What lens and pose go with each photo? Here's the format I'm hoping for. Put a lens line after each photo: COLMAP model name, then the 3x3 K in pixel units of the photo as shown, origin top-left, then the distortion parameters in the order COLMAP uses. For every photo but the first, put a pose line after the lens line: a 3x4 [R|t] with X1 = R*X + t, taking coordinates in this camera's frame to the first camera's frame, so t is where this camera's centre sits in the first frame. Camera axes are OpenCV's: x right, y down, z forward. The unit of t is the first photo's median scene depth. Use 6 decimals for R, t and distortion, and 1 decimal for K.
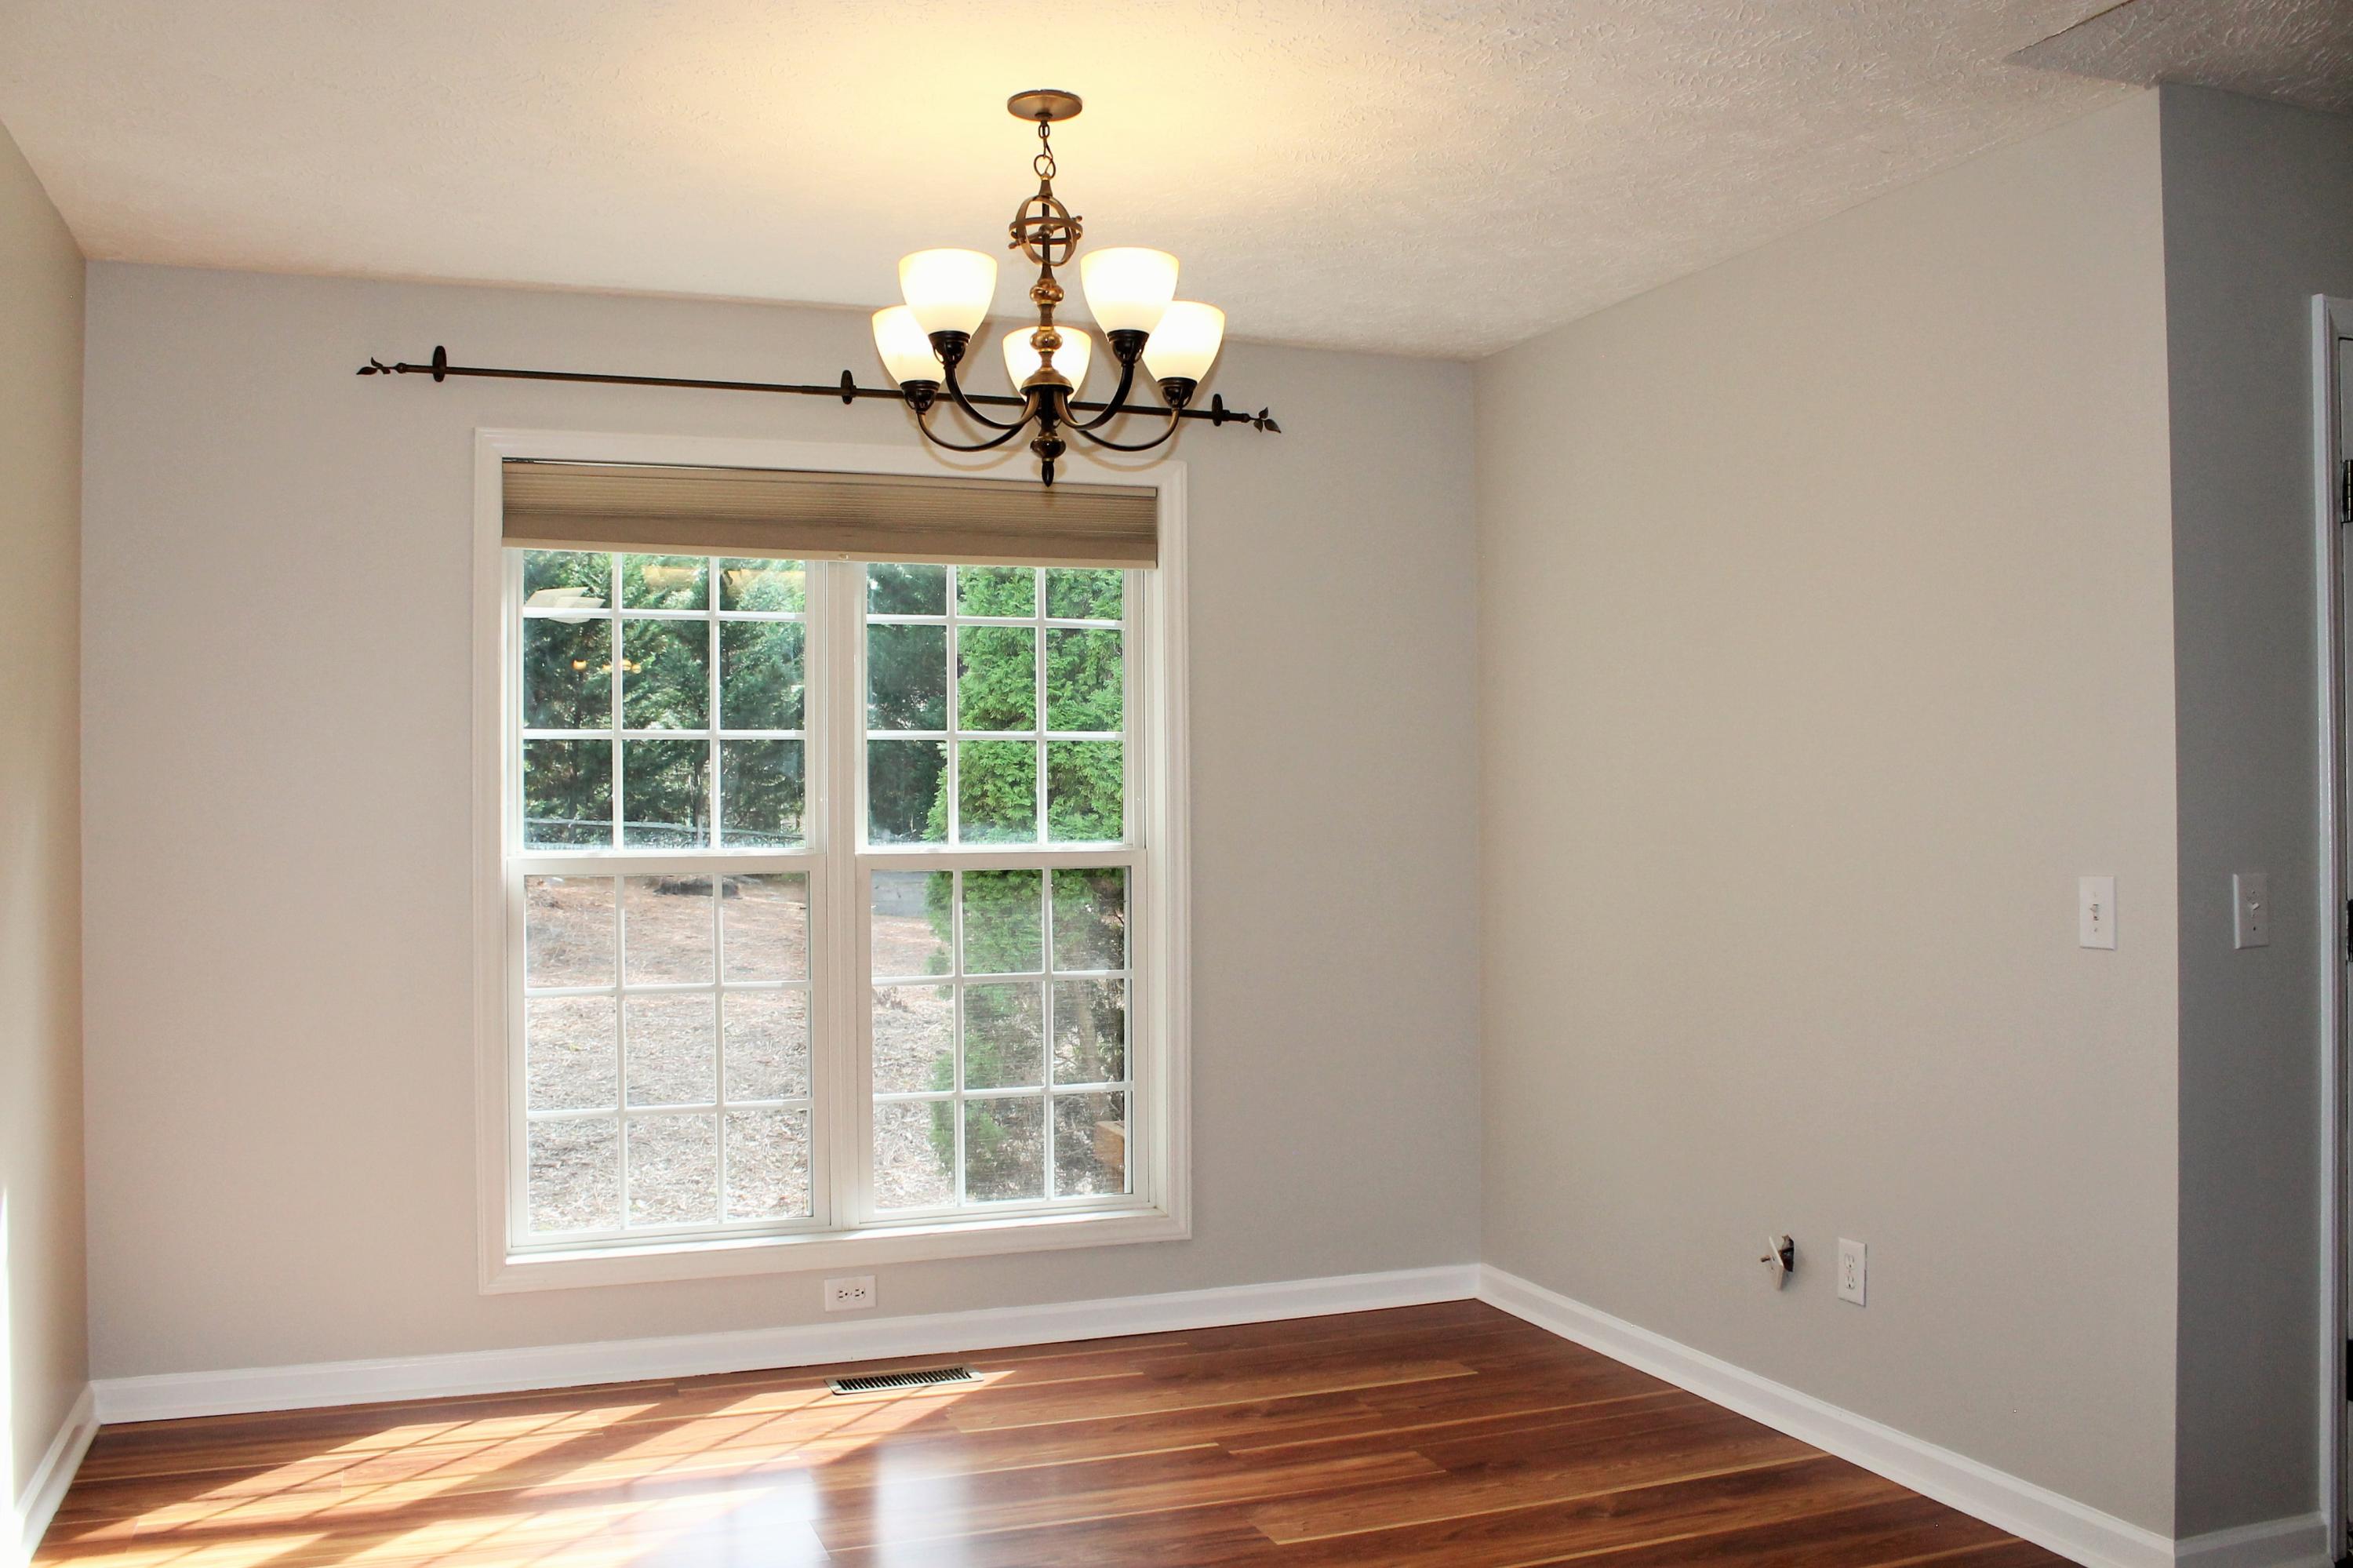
lens RADIAL K [[1983.7, 0, 1176.5], [0, 1983.7, 784.0], [0, 0, 1]] dist [-0.172779, 0.185222]
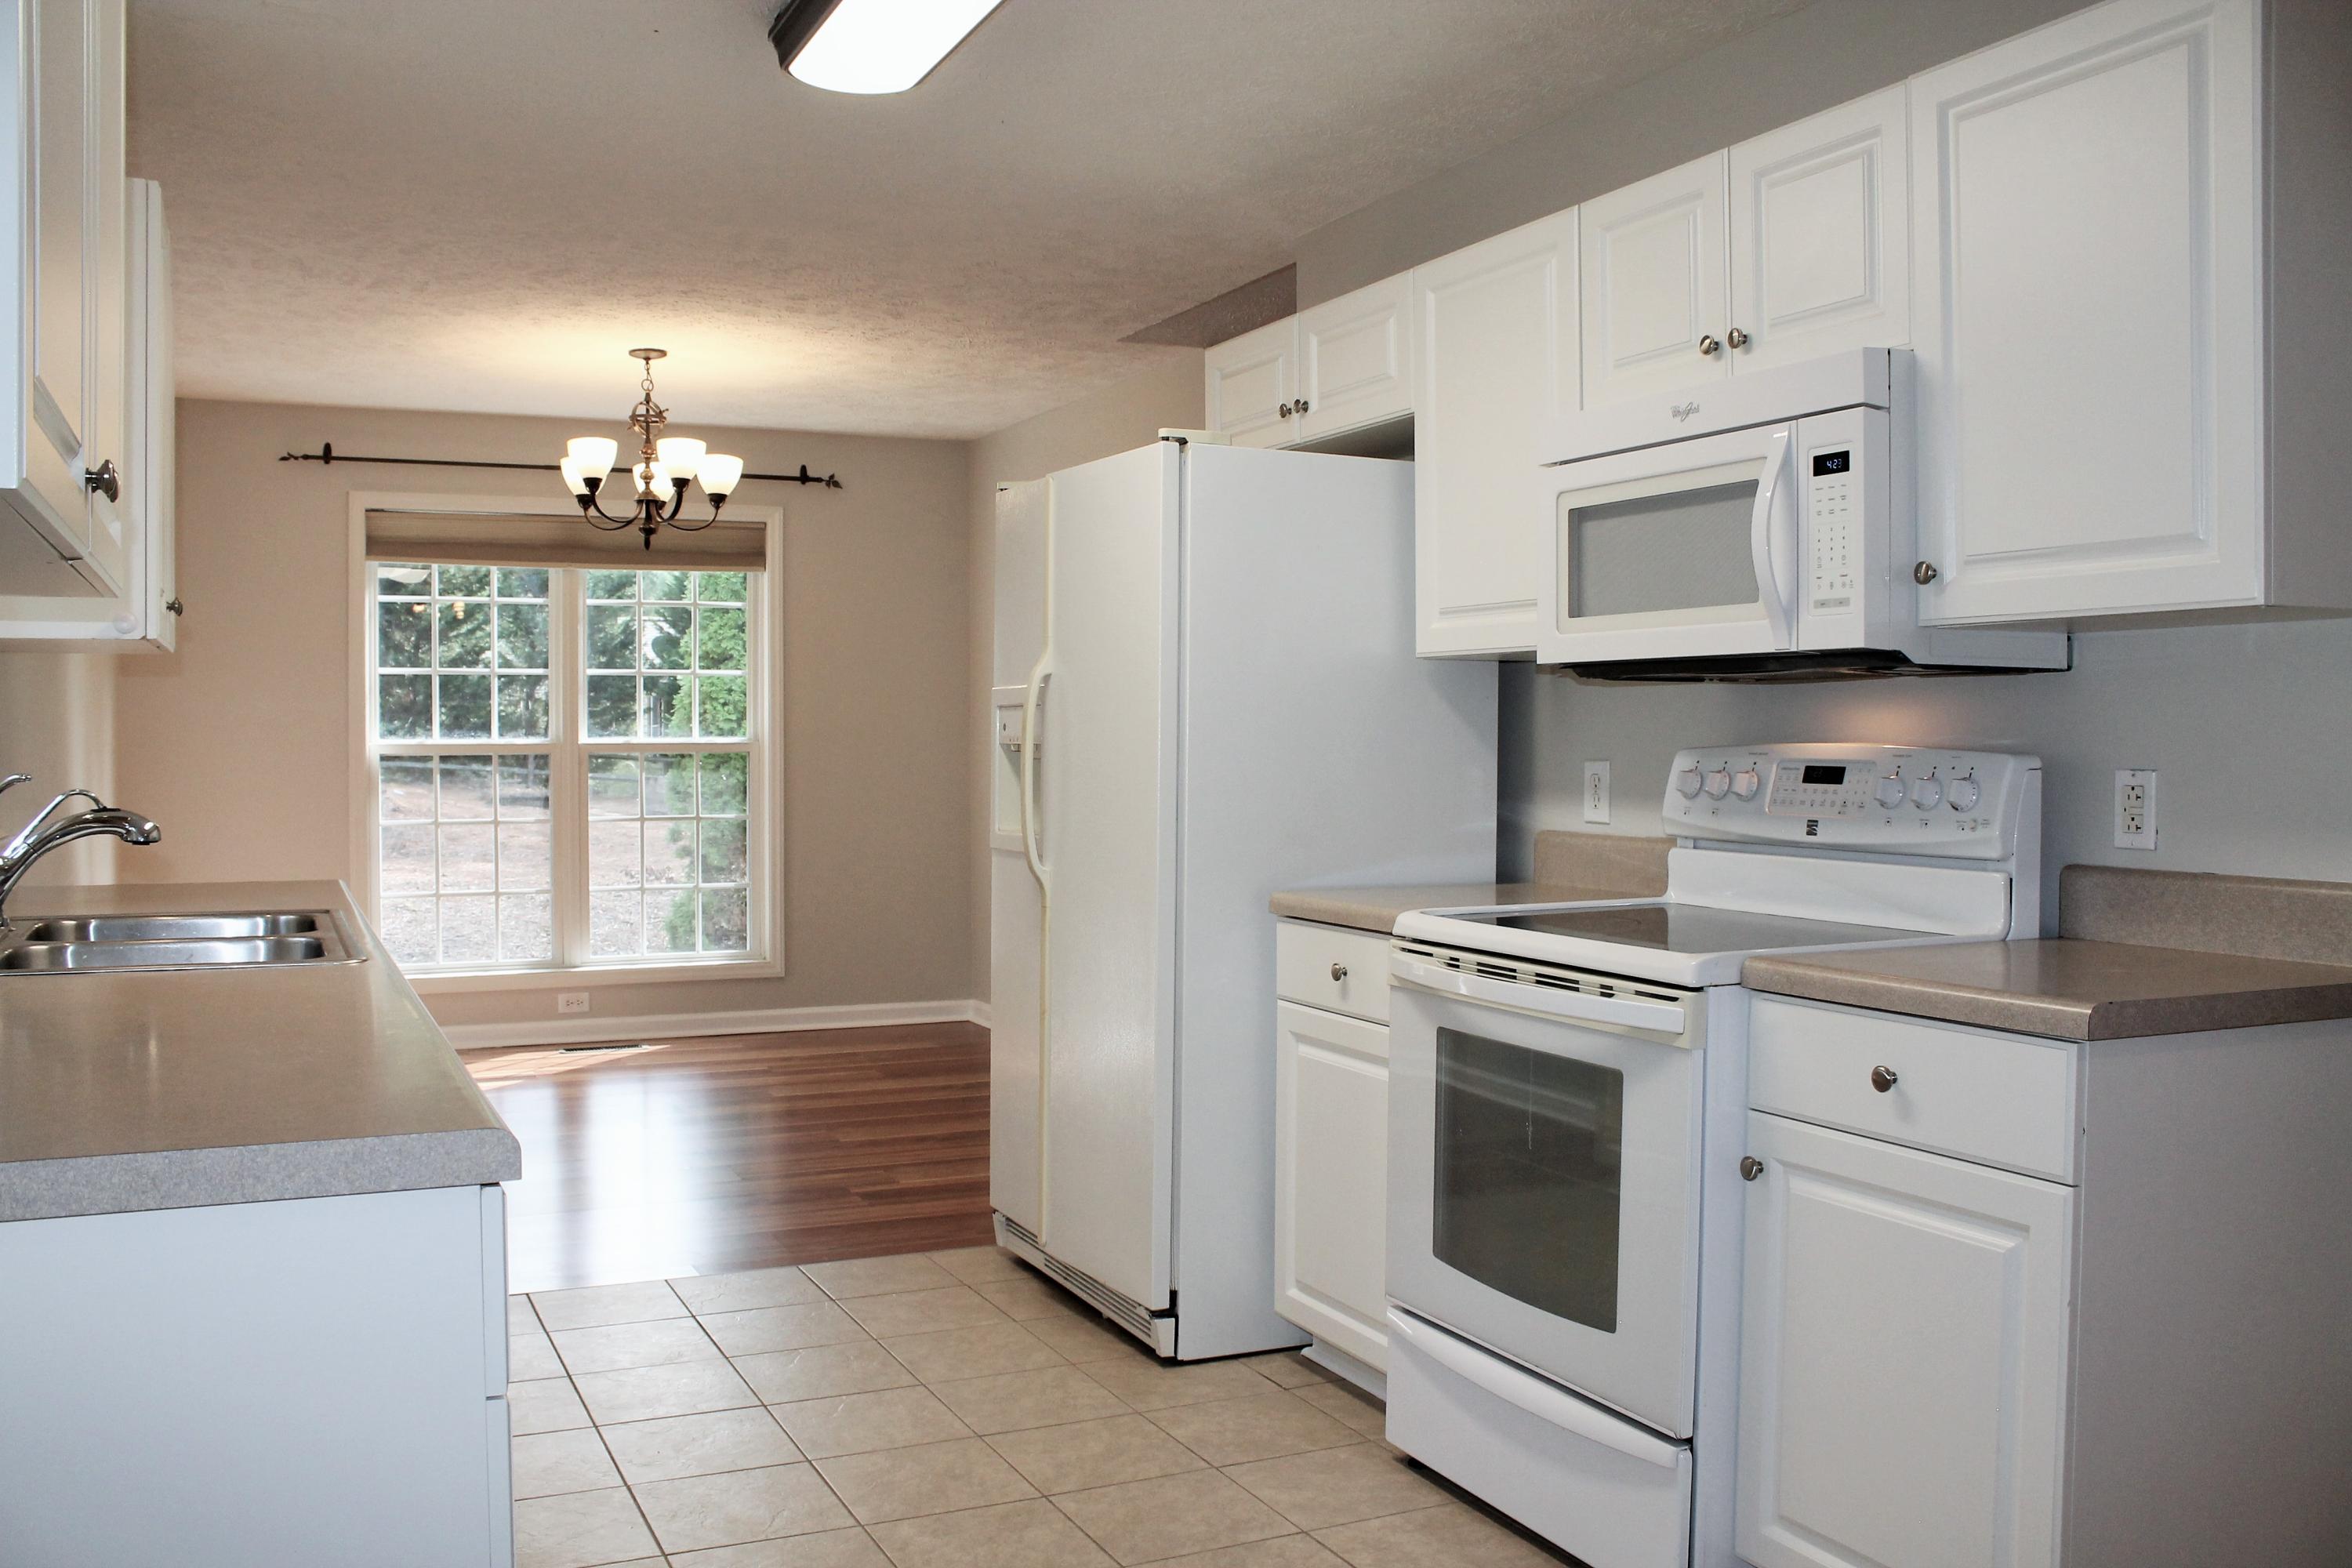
lens RADIAL K [[2043.0, 0, 1213.8], [0, 2043.0, 782.2], [0, 0, 1]] dist [-0.164869, 0.133960]
pose [[0.996680, 0.003169, 0.081356, 0.231529], [-0.005892, 0.999430, 0.033252, 0.008382], [-0.081204, -0.033621, 0.996130, -0.734294]]
